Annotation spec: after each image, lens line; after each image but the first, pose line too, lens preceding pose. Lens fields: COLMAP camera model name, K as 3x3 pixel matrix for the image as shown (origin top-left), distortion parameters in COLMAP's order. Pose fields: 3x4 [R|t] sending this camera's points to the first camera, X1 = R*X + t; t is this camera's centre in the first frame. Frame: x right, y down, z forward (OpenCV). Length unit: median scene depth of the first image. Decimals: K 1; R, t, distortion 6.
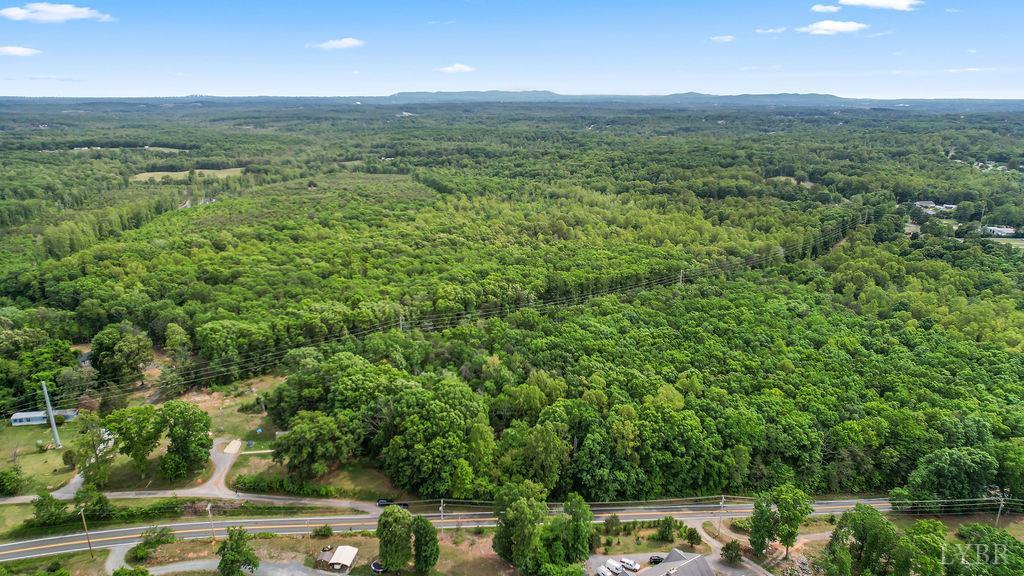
lens RADIAL K [[645.1, 0, 512.0], [0, 645.1, 288.0], [0, 0, 1]] dist [-0.074552, 0.066741]
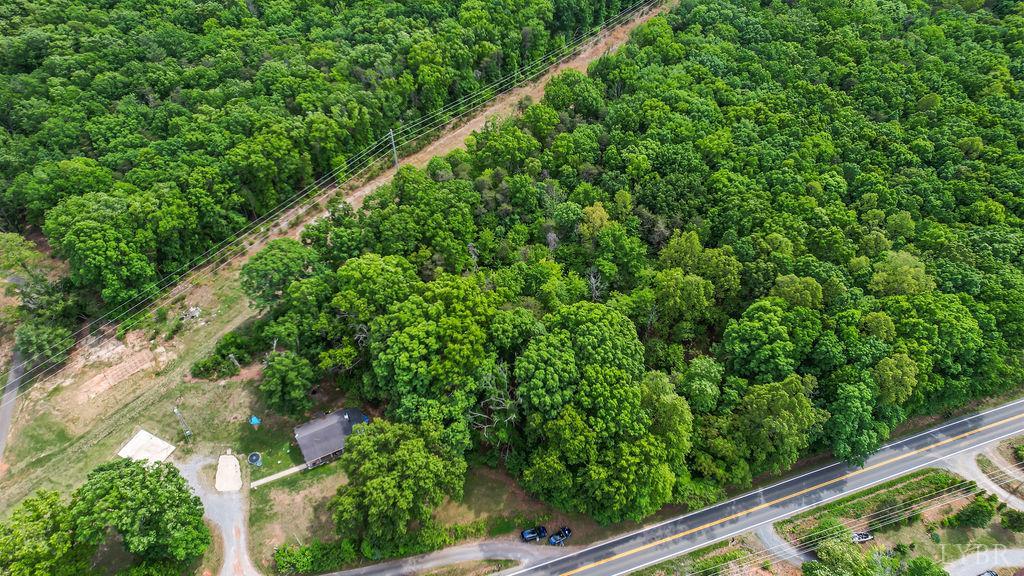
lens RADIAL K [[629.9, 0, 512.0], [0, 629.9, 288.0], [0, 0, 1]] dist [-0.029702, -0.000648]
pose [[0.971071, -0.181790, 0.154833, -0.082840], [0.076055, 0.850097, 0.521105, -0.058410], [-0.226355, -0.494254, 0.839331, 0.184962]]
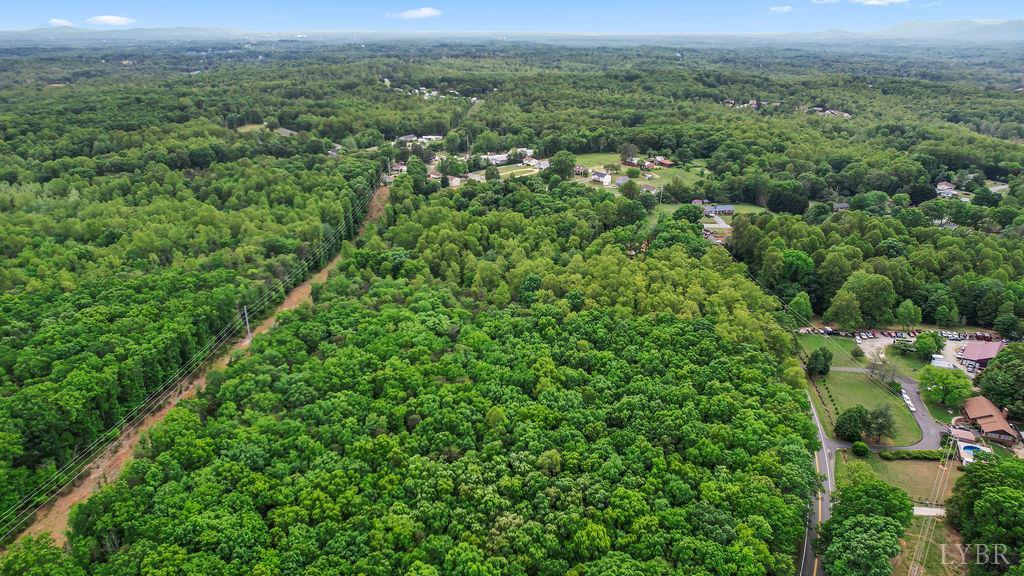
lens RADIAL K [[645.1, 0, 512.0], [0, 645.1, 288.0], [0, 0, 1]] dist [-0.074552, 0.066741]
pose [[0.665448, -0.283782, 0.690396, 0.000223], [0.217201, 0.958506, 0.184635, -0.070960], [-0.714145, 0.027090, 0.699473, 0.227771]]
